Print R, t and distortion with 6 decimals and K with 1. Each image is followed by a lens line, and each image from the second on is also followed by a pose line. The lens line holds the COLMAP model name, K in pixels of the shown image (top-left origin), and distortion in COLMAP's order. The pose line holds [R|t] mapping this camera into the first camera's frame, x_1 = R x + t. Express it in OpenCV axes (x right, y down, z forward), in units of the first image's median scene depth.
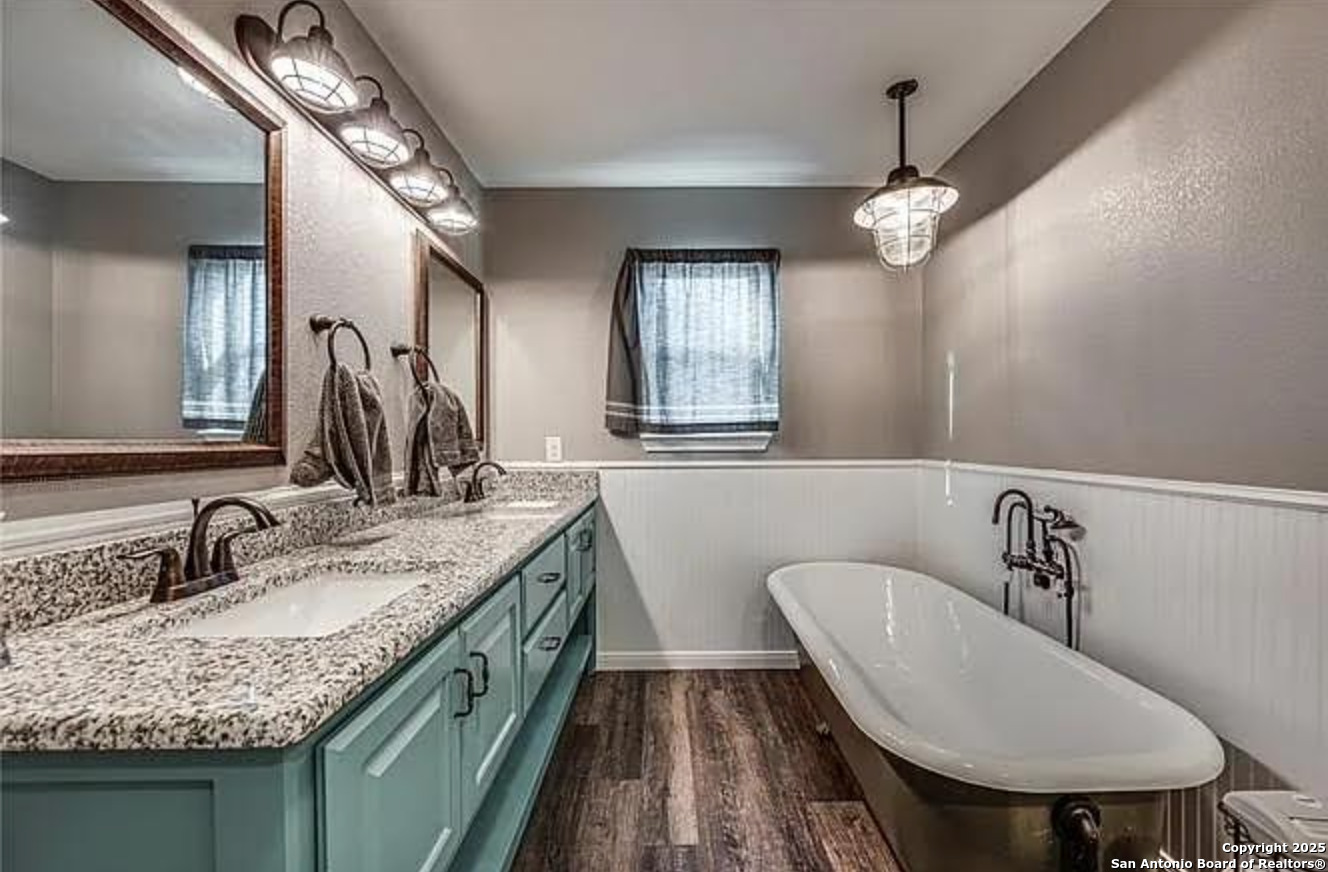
lens RADIAL K [[527.6, 0, 668.3], [0, 527.6, 444.6], [0, 0, 1]] dist [-0.001072, -0.000188]
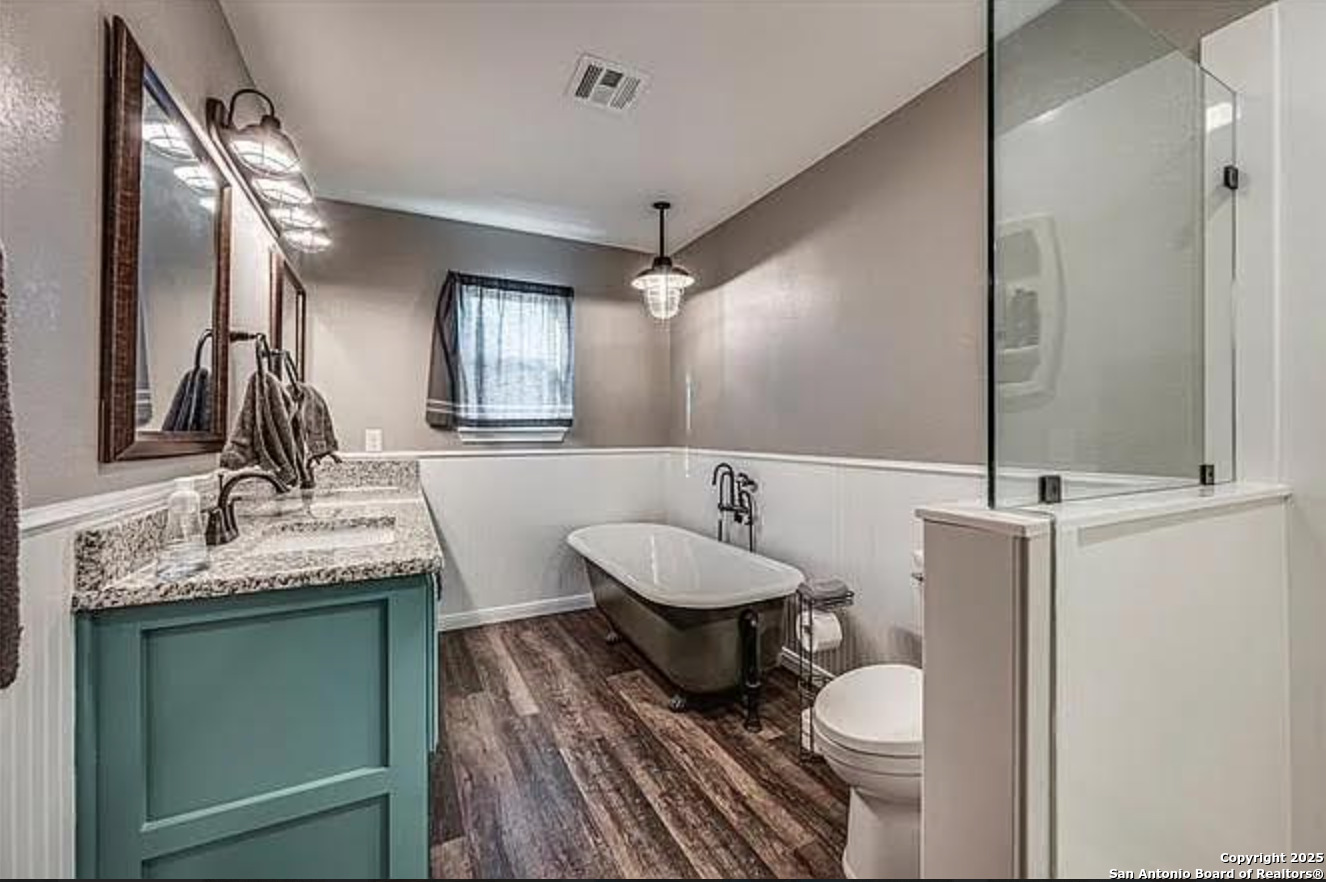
lens RADIAL K [[526.3, 0, 664.9], [0, 526.3, 434.4], [0, 0, 1]] dist [-0.000120, -0.000050]
pose [[0.895157, 0.002556, 0.445744, -0.217385], [0.000339, 0.999979, -0.006416, 0.003689], [-0.445751, 0.005894, 0.895138, -0.350225]]
